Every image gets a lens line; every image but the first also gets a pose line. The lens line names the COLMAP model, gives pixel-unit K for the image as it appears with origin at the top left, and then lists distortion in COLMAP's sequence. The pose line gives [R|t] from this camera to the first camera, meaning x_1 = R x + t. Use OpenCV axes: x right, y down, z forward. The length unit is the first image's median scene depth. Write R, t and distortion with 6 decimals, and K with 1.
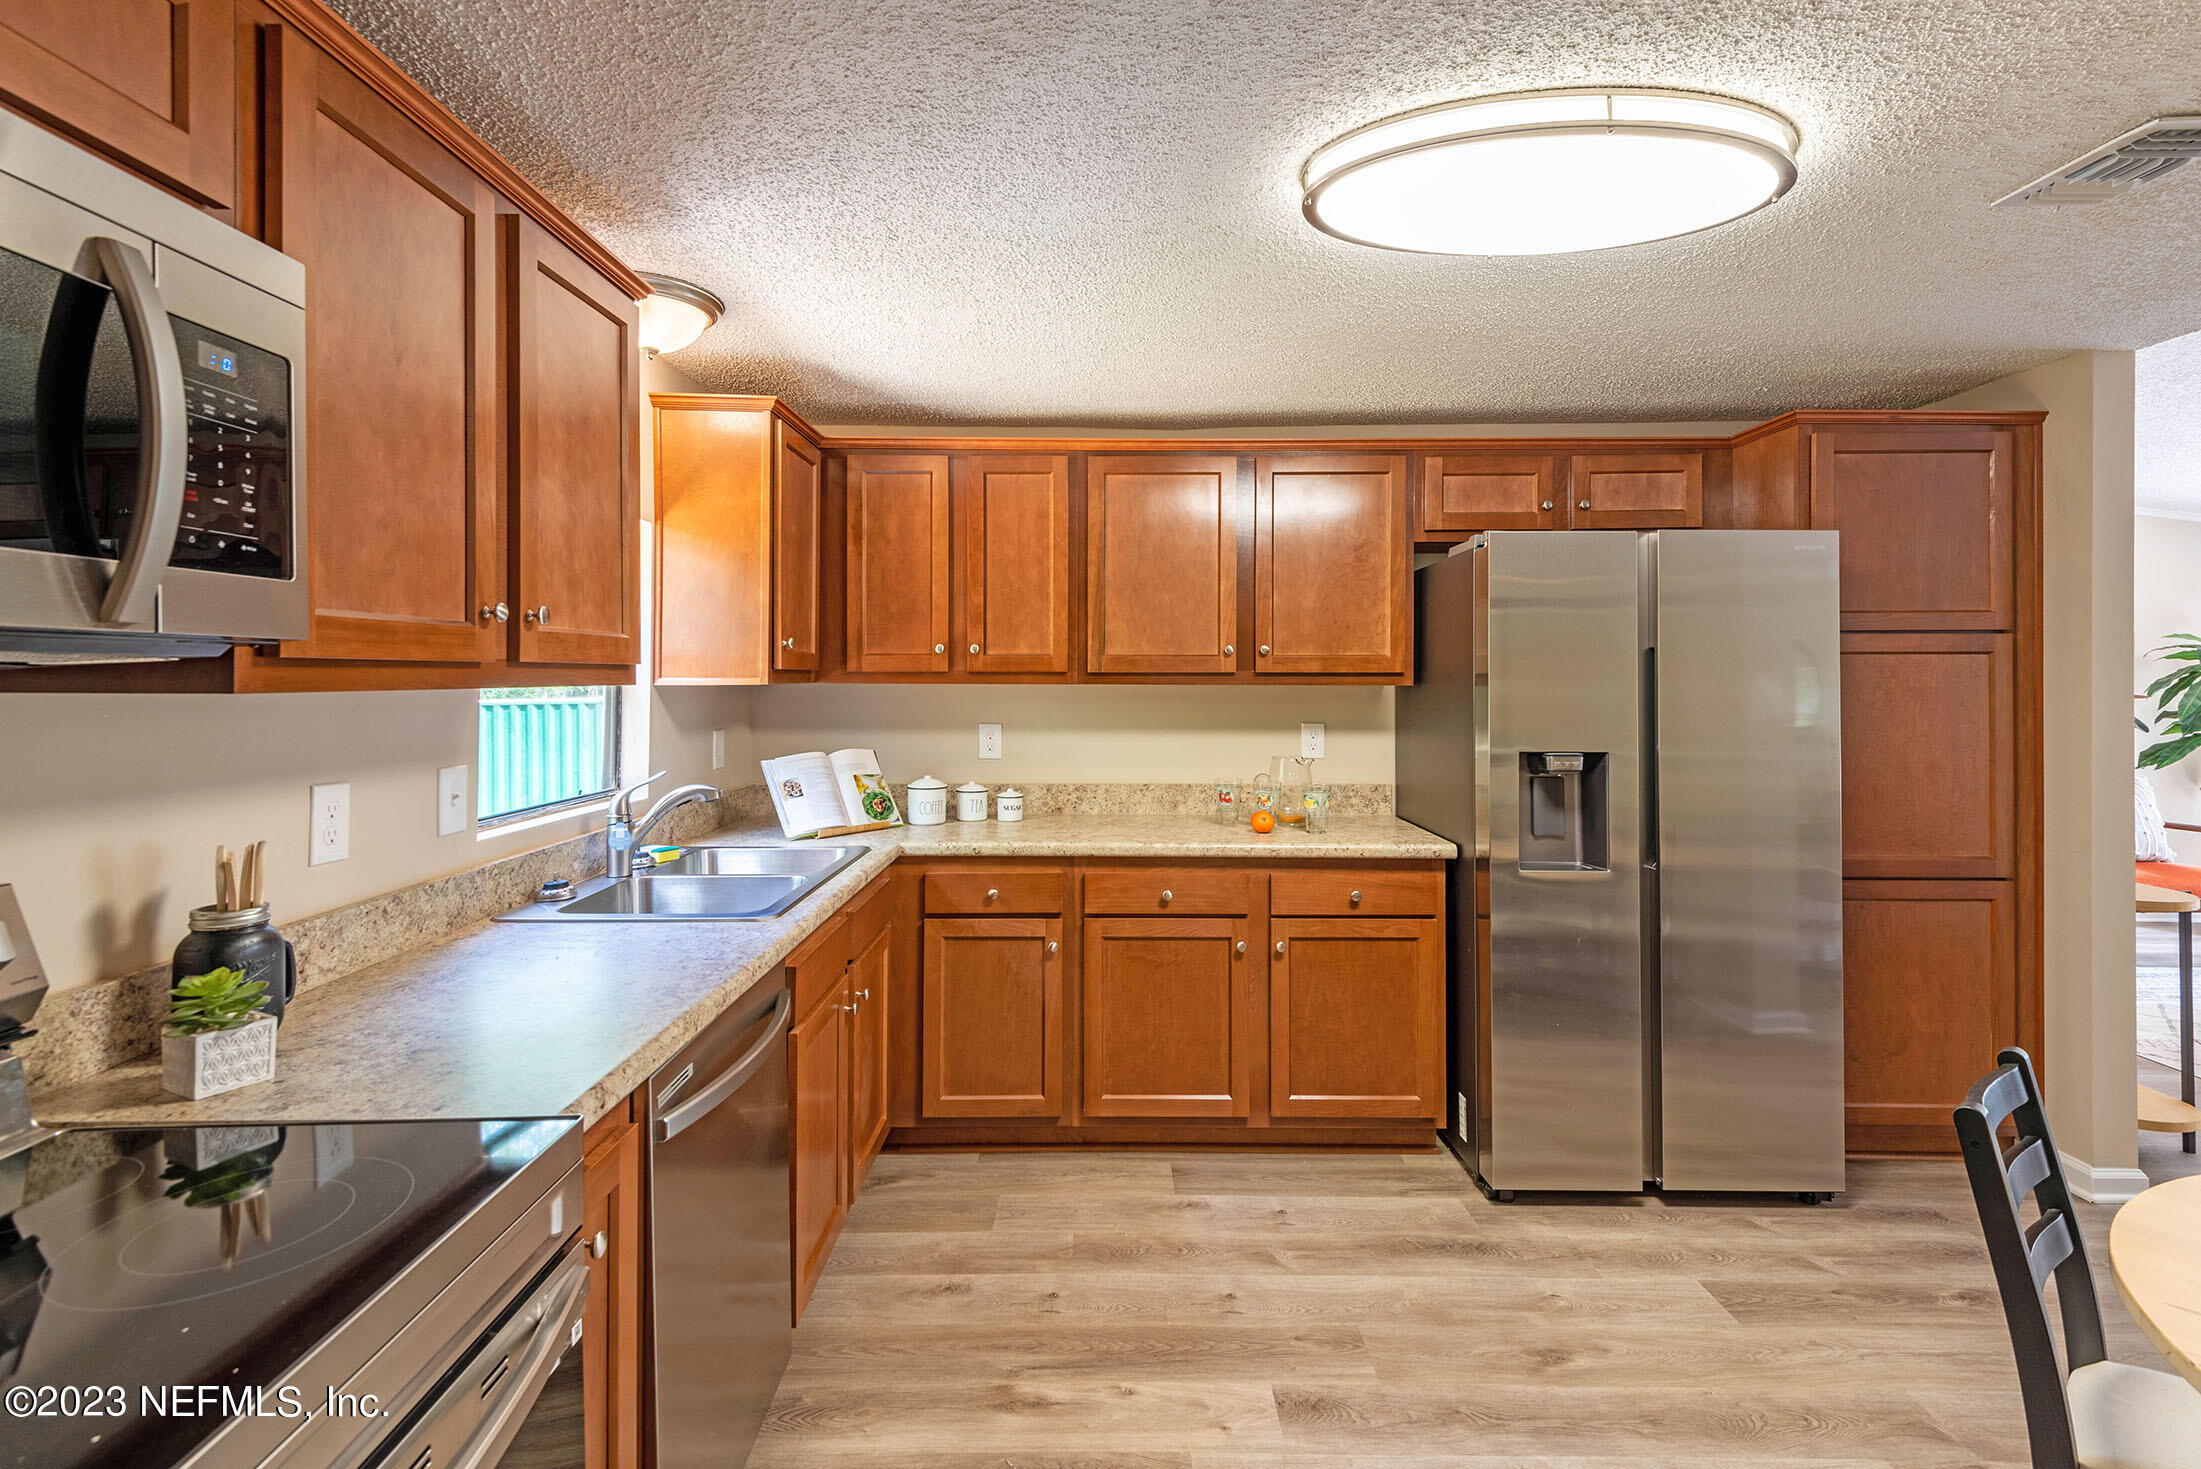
lens RADIAL K [[998.5, 0, 1072.1], [0, 998.5, 684.1], [0, 0, 1]] dist [0.012899, -0.009046]
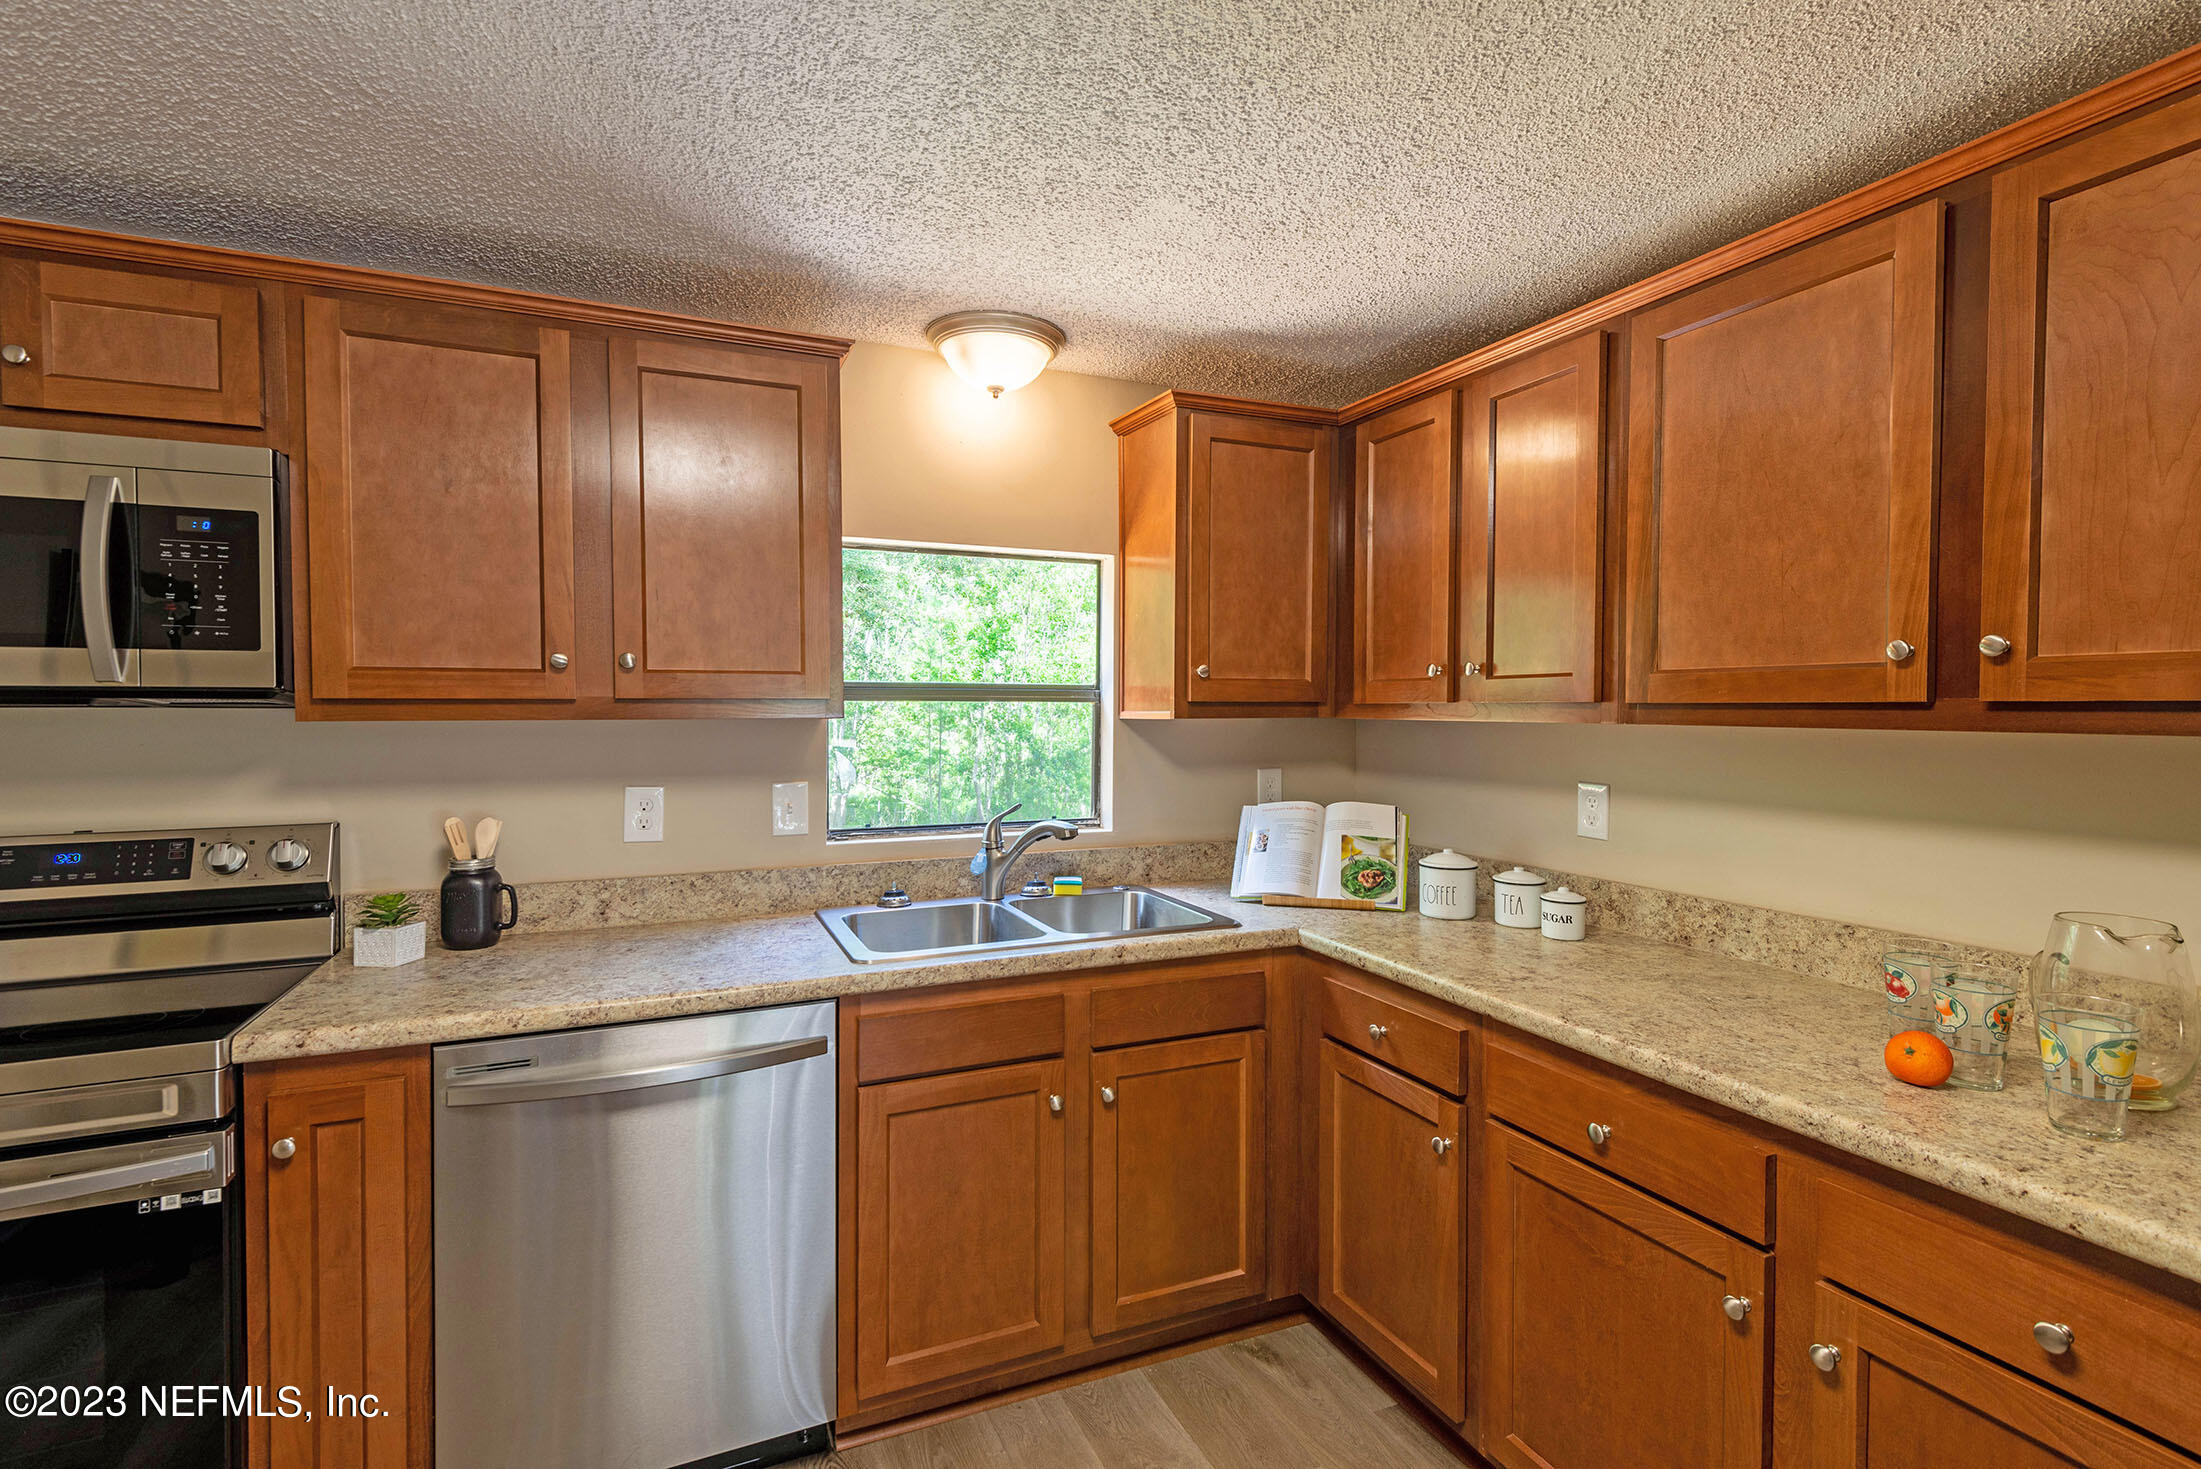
lens RADIAL K [[998.5, 0, 1118.7], [0, 998.5, 732.5], [0, 0, 1]] dist [0.012899, -0.009046]
pose [[0.432852, 0.022220, -0.901191, 0.447028], [-0.007102, 0.999749, 0.021238, -0.005554], [0.901437, -0.002793, 0.432902, 0.545263]]
